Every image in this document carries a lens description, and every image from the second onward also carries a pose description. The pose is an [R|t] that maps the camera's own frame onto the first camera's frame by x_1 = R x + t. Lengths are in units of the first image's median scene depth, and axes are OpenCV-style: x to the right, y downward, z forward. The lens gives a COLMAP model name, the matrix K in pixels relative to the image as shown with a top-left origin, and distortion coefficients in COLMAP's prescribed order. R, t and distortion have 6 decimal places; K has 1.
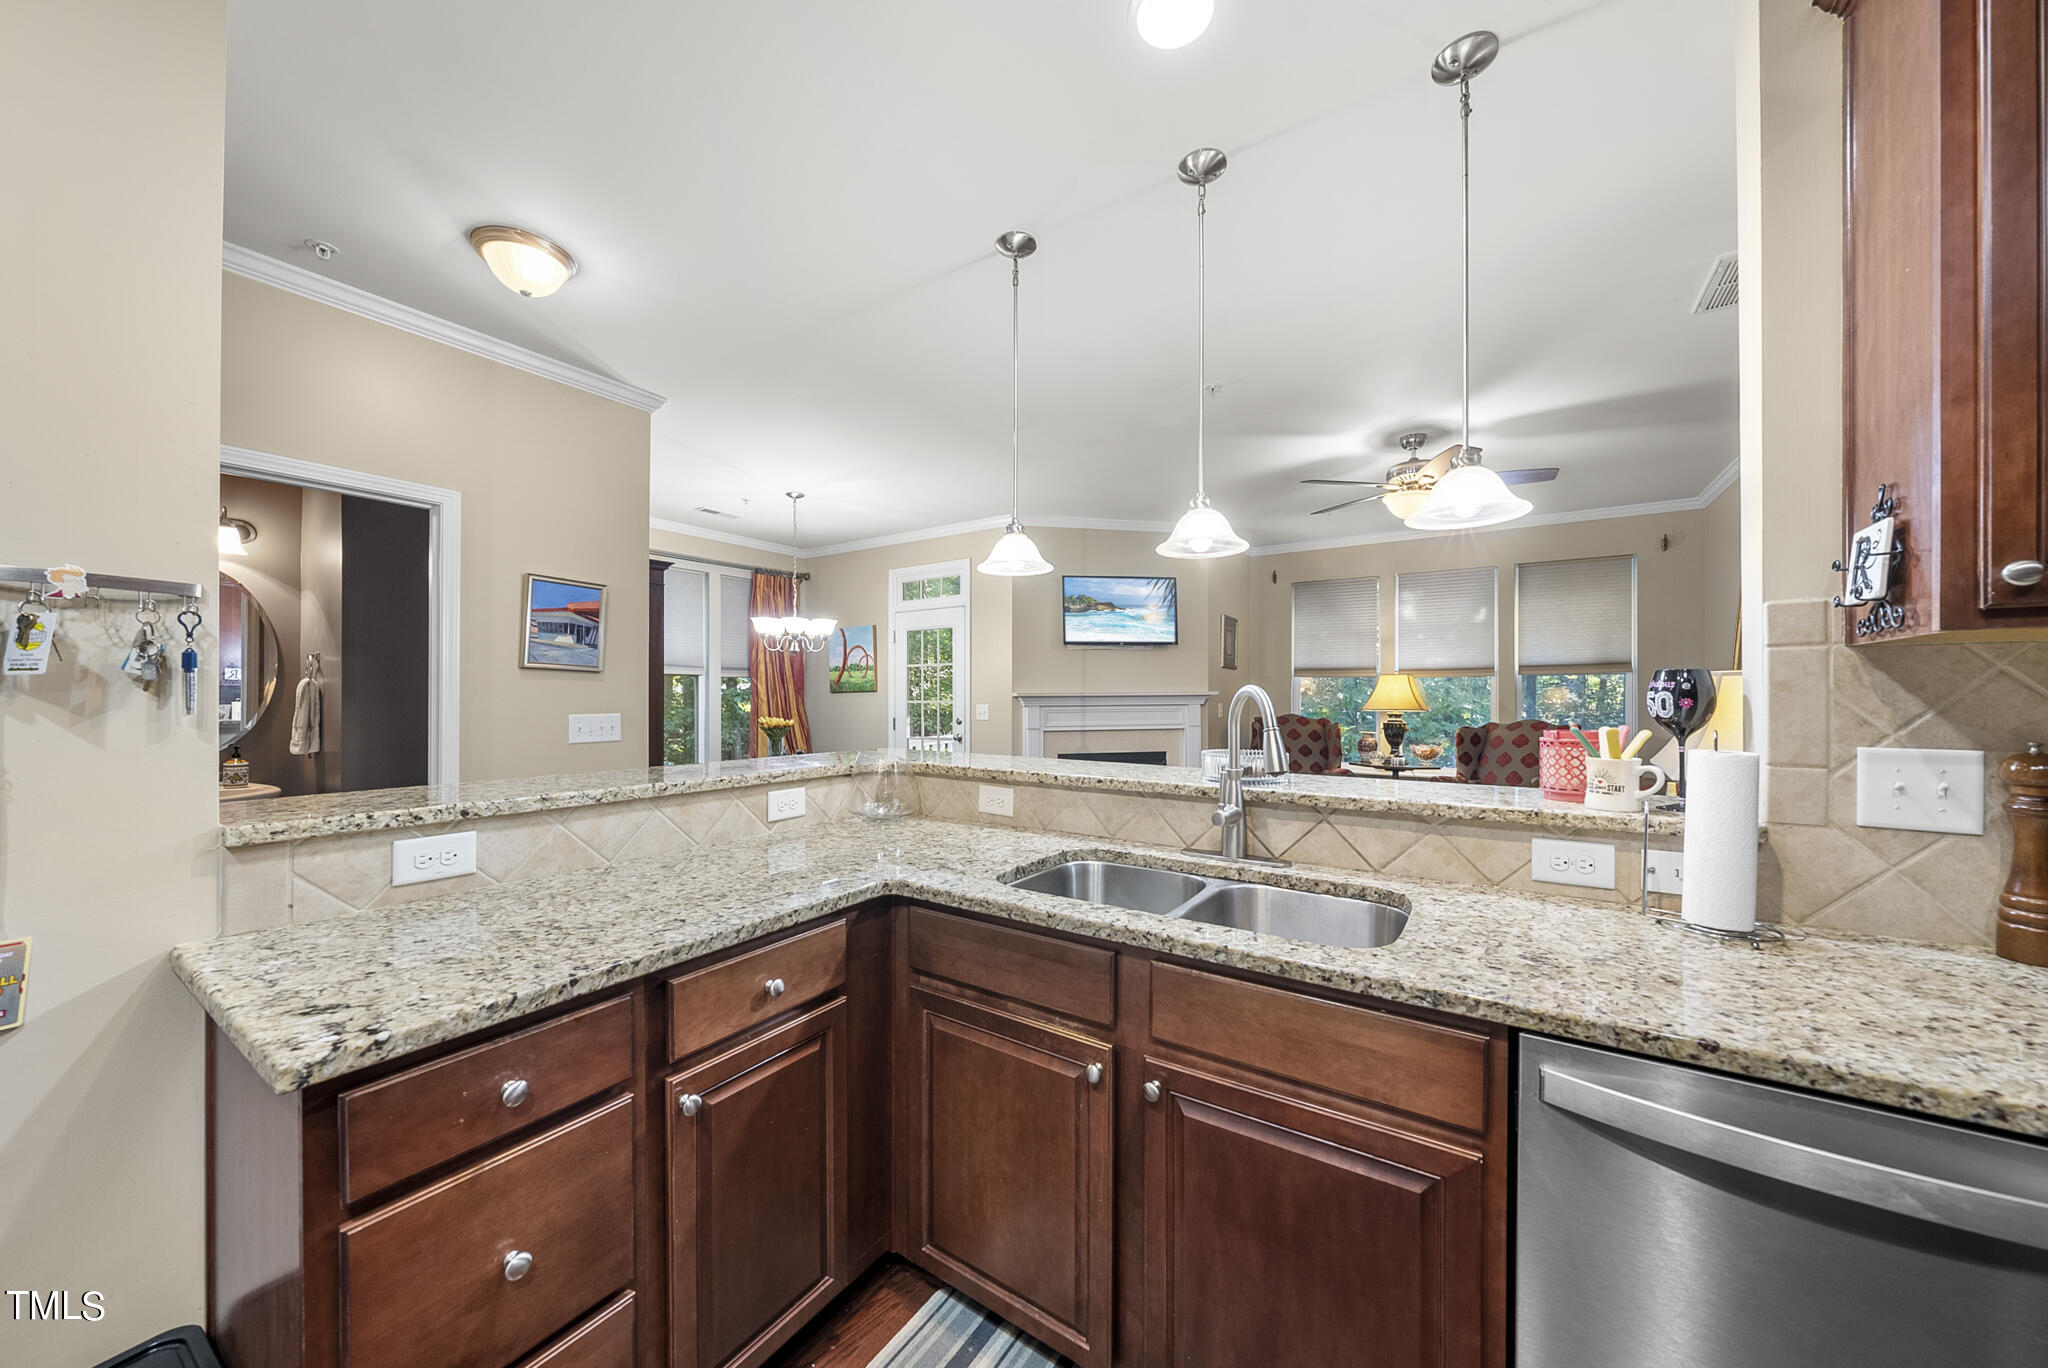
lens RADIAL K [[707.3, 0, 1029.2], [0, 707.3, 695.0], [0, 0, 1]] dist [-0.002689, -0.000049]
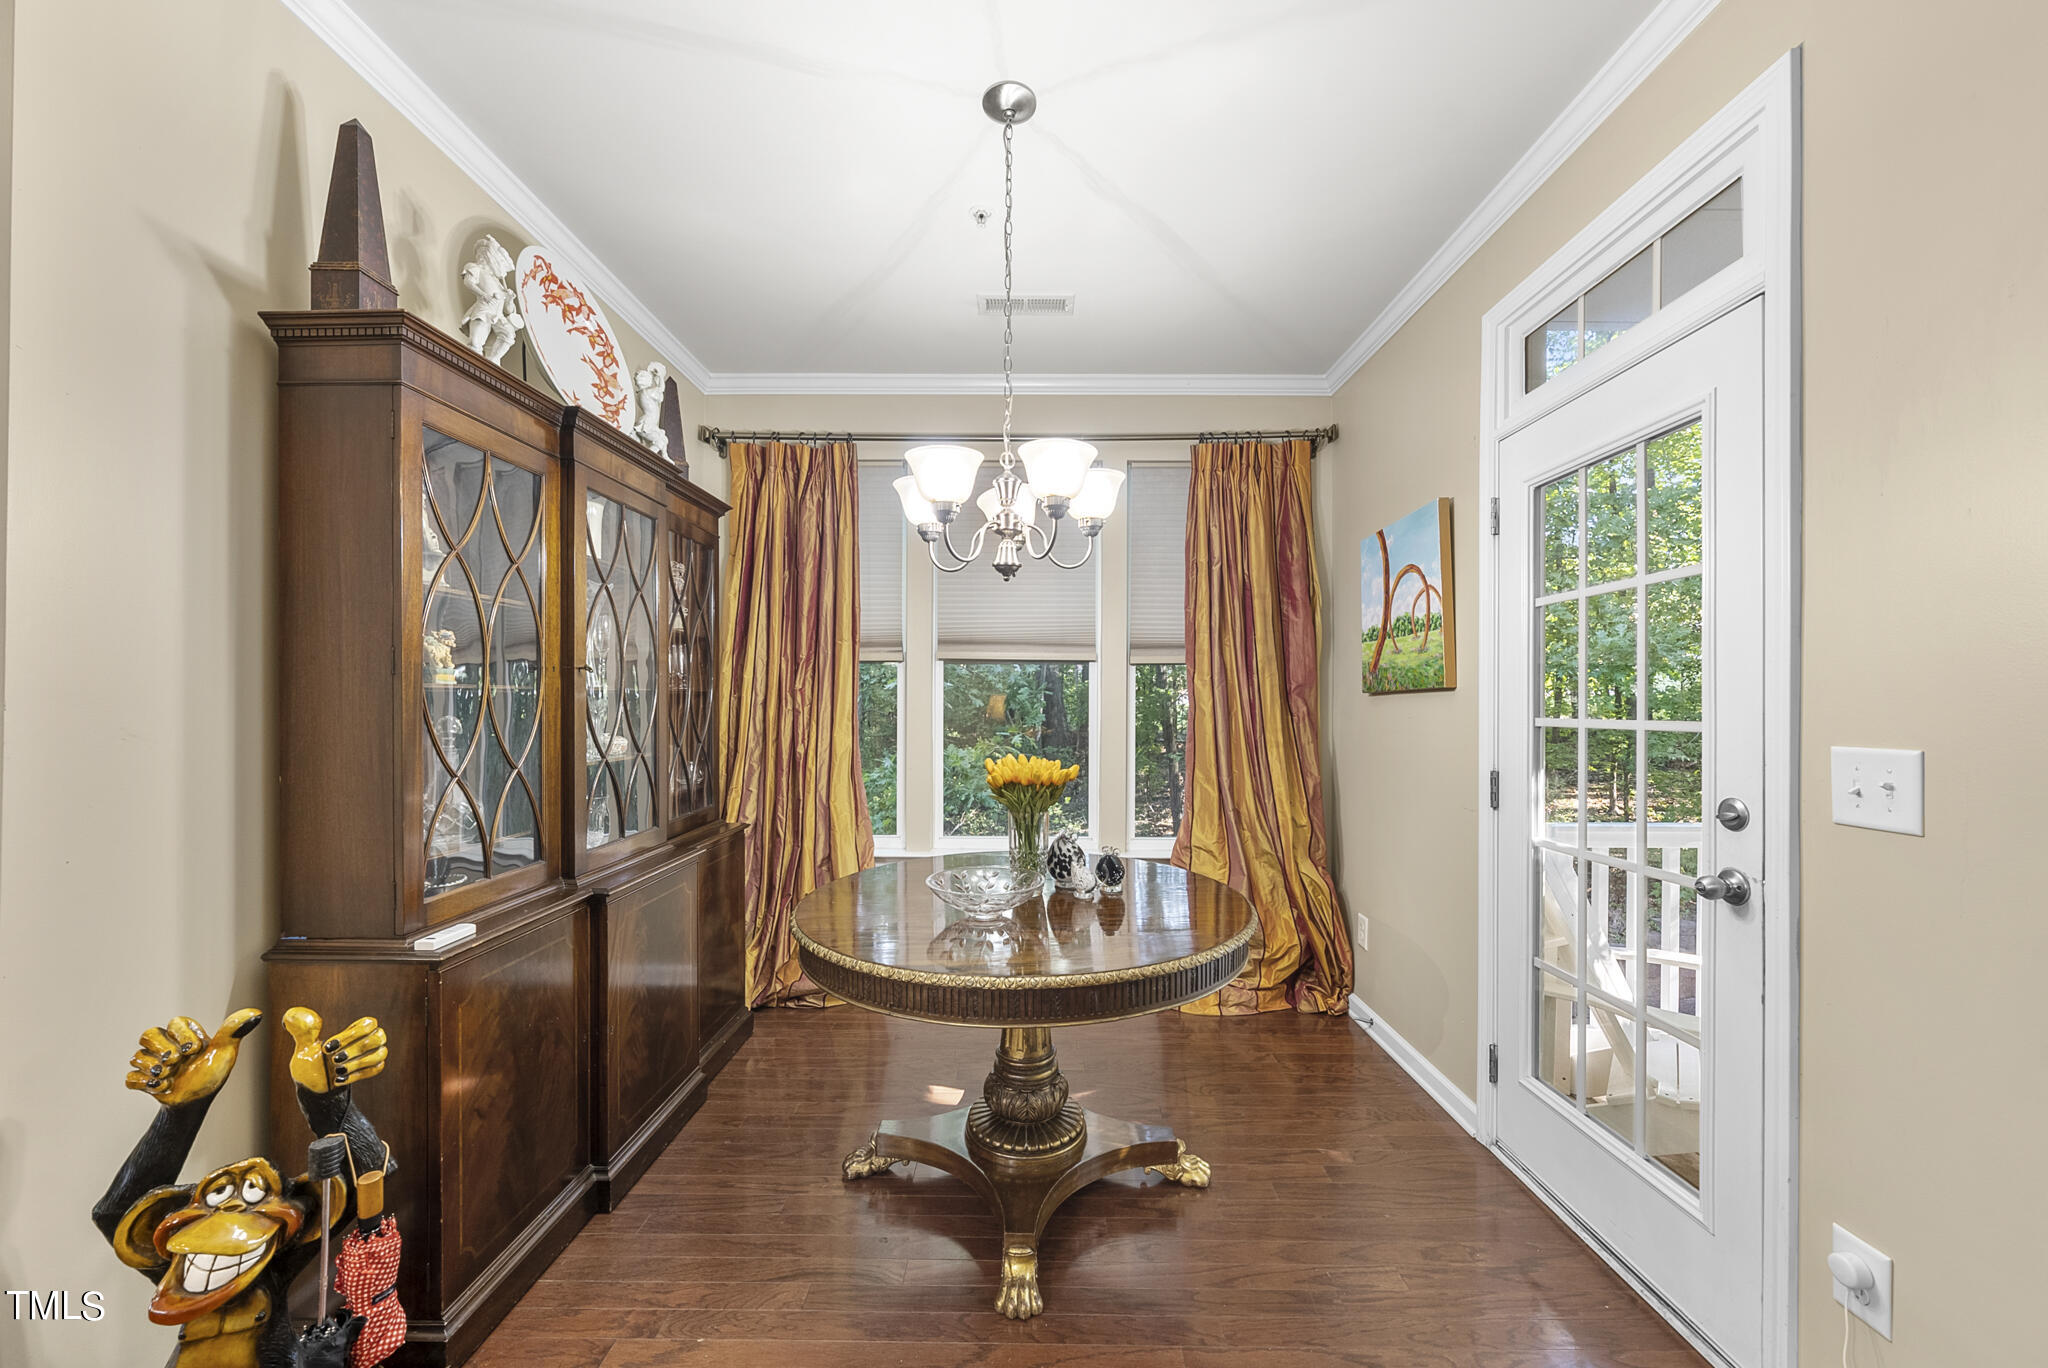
lens RADIAL K [[761.6, 0, 1024.8], [0, 761.6, 692.6], [0, 0, 1]] dist [-0.000965, -0.000124]
pose [[0.540709, -0.006546, -0.841184, -0.065507], [-0.000475, 0.999967, -0.008087, 0.000243], [0.841209, 0.004773, 0.540688, 2.765490]]
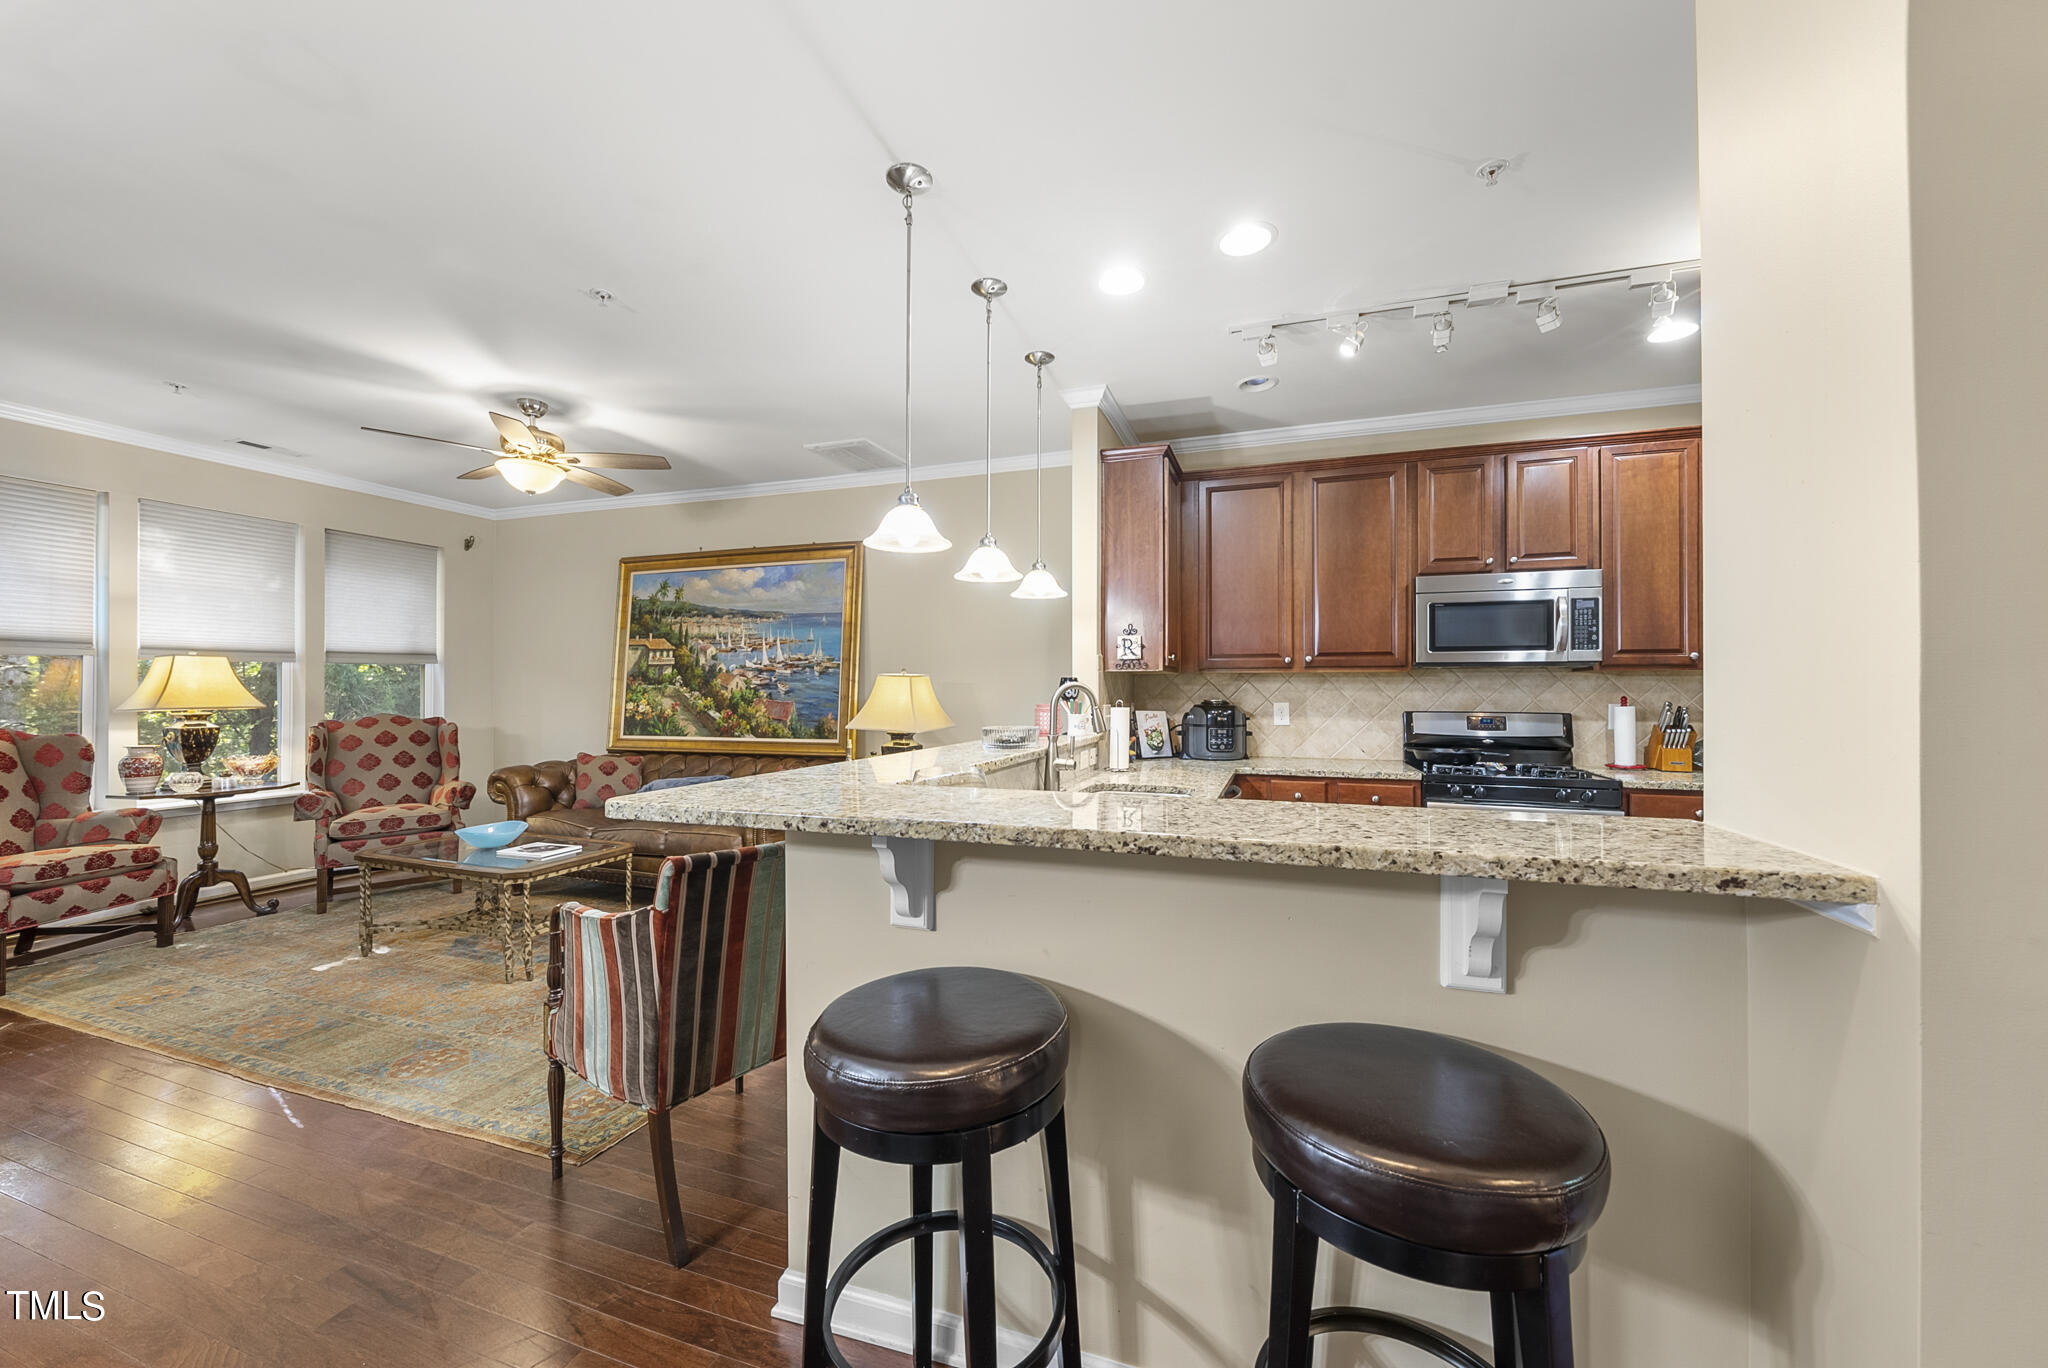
lens RADIAL K [[757.1, 0, 1025.0], [0, 757.1, 686.9], [0, 0, 1]] dist [-0.000089, 0.000193]
pose [[-0.248491, 0.000050, 0.968634, -1.491169], [-0.001896, 0.999998, -0.000538, -0.000763], [-0.968632, -0.001971, -0.248491, 1.677364]]
